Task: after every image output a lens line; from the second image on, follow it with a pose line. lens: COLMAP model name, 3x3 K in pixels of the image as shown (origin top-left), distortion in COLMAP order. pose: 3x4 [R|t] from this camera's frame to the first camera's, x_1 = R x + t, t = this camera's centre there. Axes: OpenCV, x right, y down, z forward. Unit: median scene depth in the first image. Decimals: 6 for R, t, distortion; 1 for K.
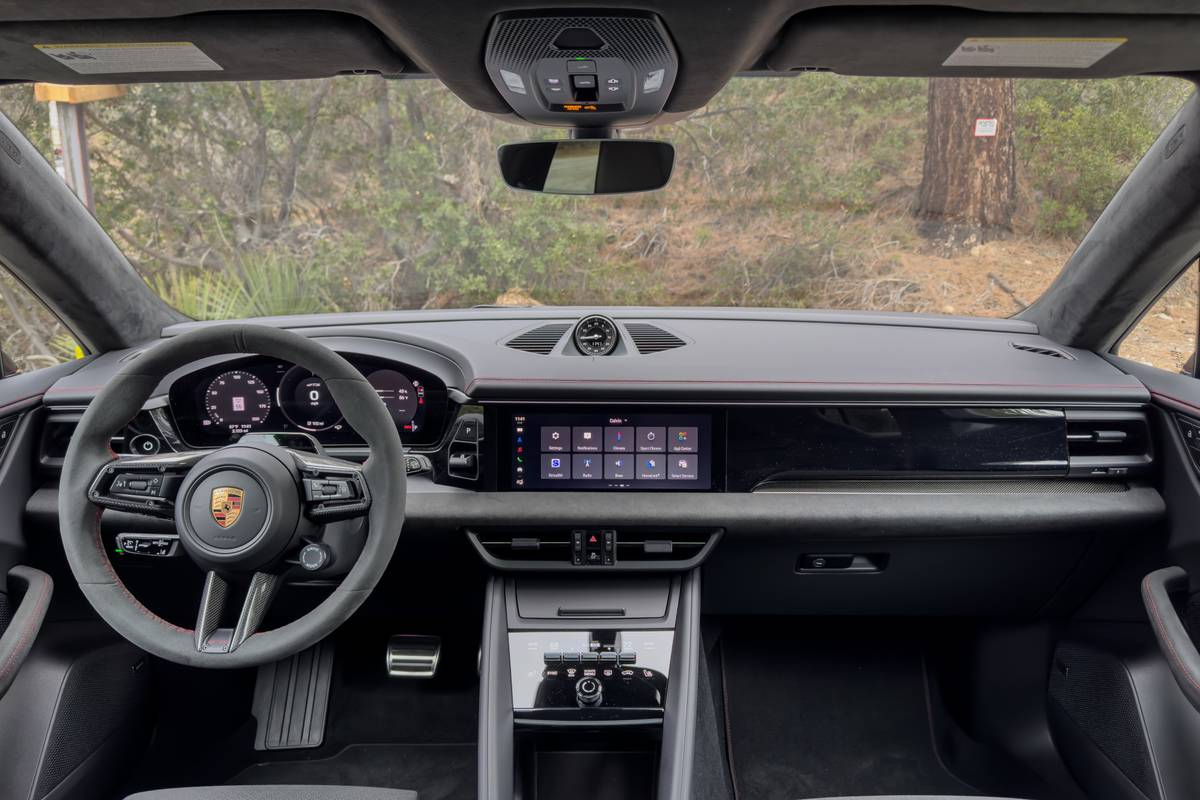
lens RADIAL K [[765.0, 0, 614.8], [0, 765.0, 399.3], [0, 0, 1]] dist [0.081270, -0.102520]
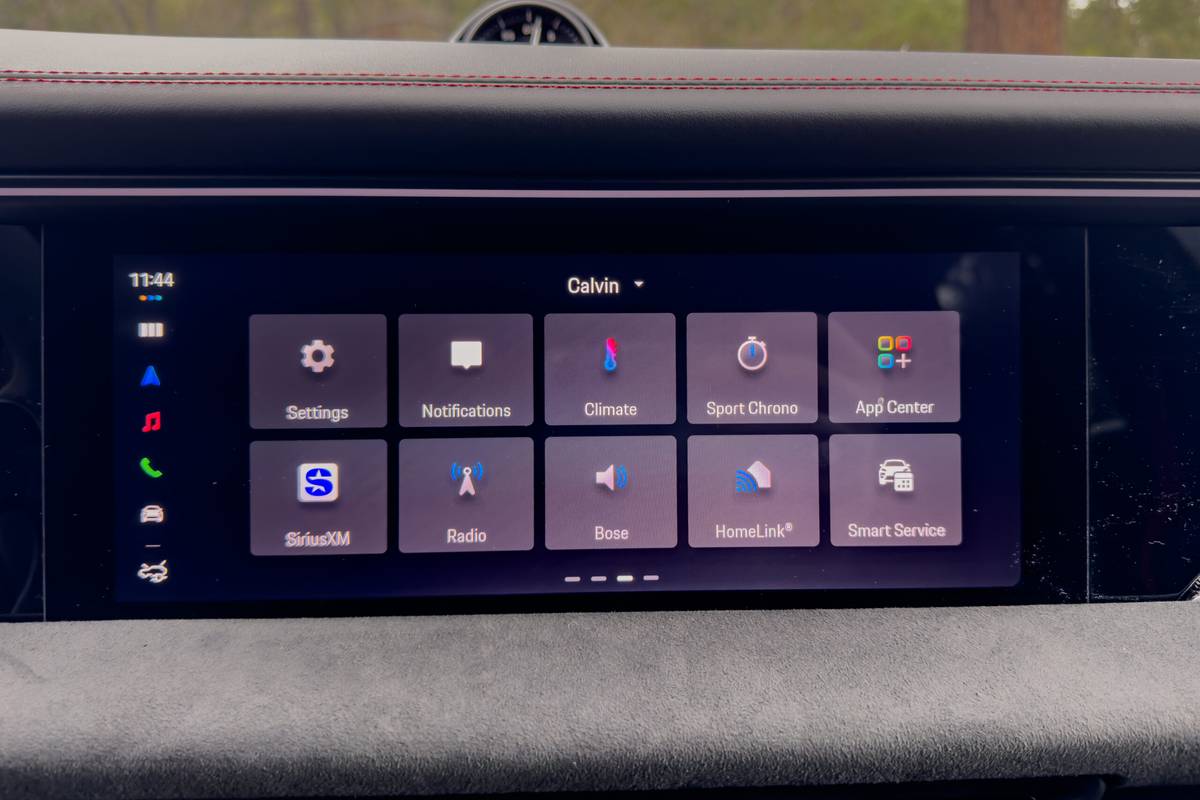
lens RADIAL K [[842.1, 0, 642.1], [0, 842.1, 374.7], [0, 0, 1]] dist [0.035628, -0.035147]
pose [[0.998623, -0.008962, 0.051685, 0.002340], [0.011238, 0.998973, -0.043897, 0.064250], [-0.051239, 0.044418, 0.997698, 0.749109]]
